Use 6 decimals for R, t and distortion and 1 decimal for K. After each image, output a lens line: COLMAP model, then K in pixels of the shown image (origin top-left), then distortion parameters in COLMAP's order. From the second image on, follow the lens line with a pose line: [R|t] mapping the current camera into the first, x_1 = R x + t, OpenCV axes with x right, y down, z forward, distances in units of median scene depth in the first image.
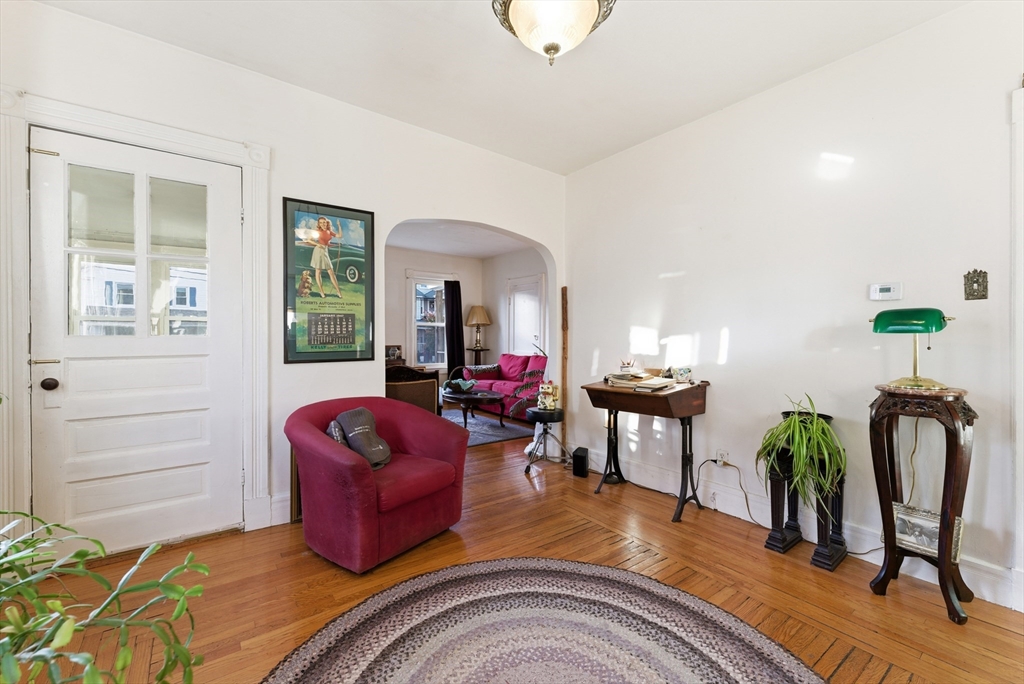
lens RADIAL K [[424.1, 0, 512.4], [0, 424.1, 335.6], [0, 0, 1]] dist [-0.006602, 0.000035]
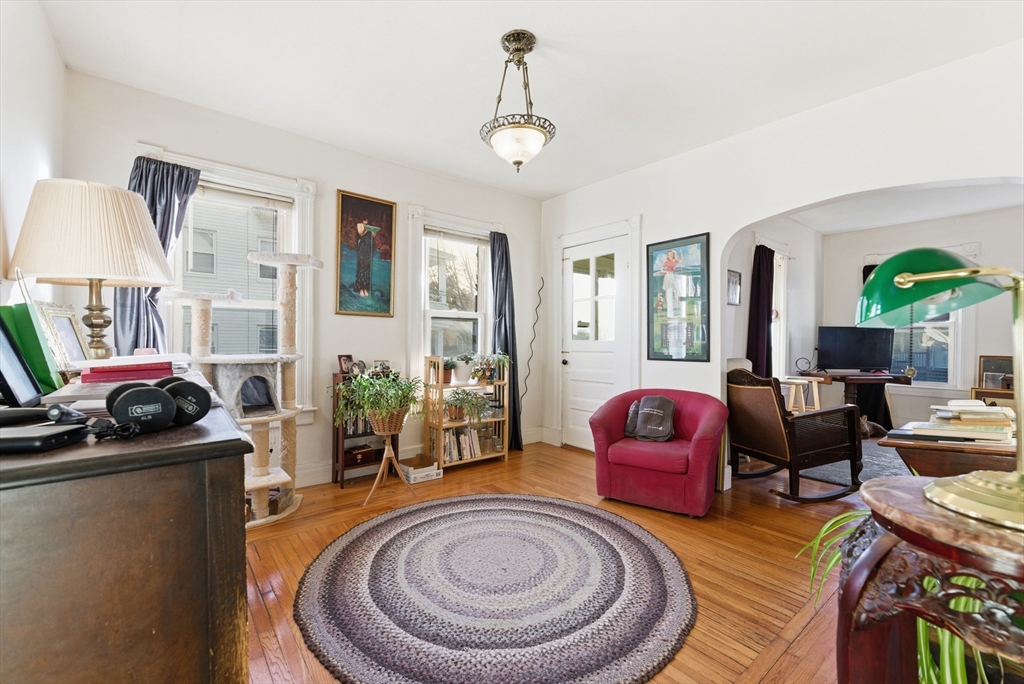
lens RADIAL K [[430.8, 0, 507.1], [0, 430.8, 346.0], [0, 0, 1]] dist [0.002074, 0.000160]
pose [[0.025564, 0.011157, -0.999611, 1.236706], [-0.001892, 0.999936, 0.011113, 0.004588], [0.999671, 0.001607, 0.025584, 0.645839]]
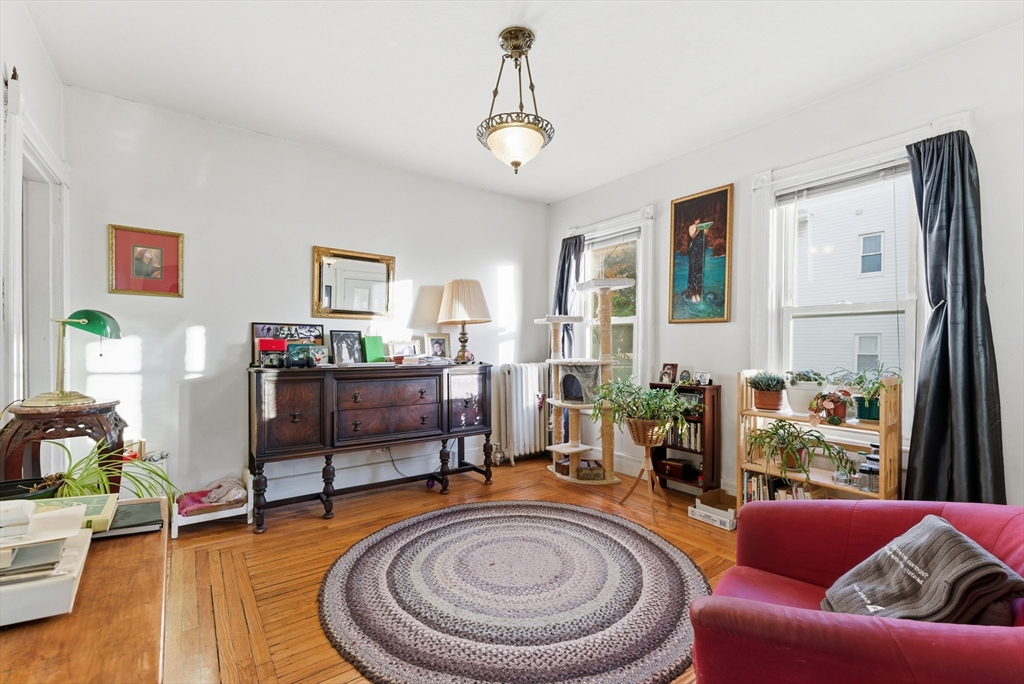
lens RADIAL K [[433.9, 0, 511.6], [0, 433.9, 354.9], [0, 0, 1]] dist [0.000116, 0.000061]
pose [[-0.999969, -0.007505, 0.002214, 0.070698], [-0.007476, 0.999887, 0.013078, 0.008328], [-0.002312, 0.013061, -0.999912, 1.850395]]
